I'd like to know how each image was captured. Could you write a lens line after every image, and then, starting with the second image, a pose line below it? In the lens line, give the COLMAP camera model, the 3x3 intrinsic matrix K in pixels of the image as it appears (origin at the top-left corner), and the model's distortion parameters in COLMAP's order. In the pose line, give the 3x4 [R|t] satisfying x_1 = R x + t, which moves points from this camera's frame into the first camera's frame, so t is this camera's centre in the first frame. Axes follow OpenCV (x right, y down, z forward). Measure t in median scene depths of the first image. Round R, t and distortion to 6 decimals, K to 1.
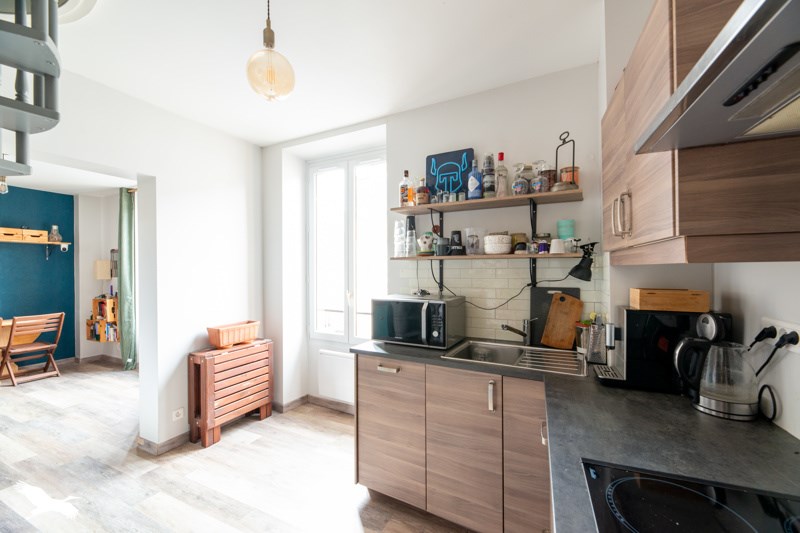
lens RADIAL K [[304.1, 0, 398.9], [0, 304.1, 271.1], [0, 0, 1]] dist [0.002513, 0.000428]
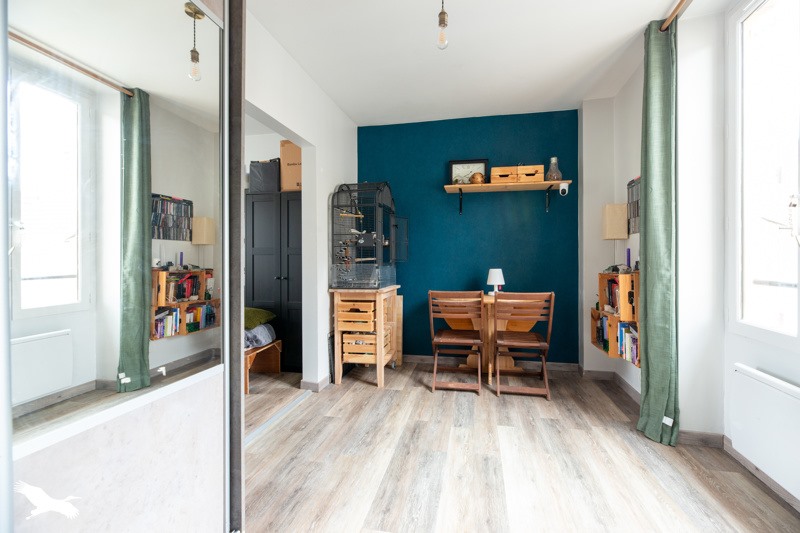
lens RADIAL K [[334.2, 0, 401.6], [0, 334.2, 260.4], [0, 0, 1]] dist [0.002473, 0.000081]
pose [[0.208271, 0.010912, -0.978010, -0.494742], [0.003676, 0.999922, 0.011940, 0.061522], [0.978064, -0.006082, 0.208215, 0.533898]]
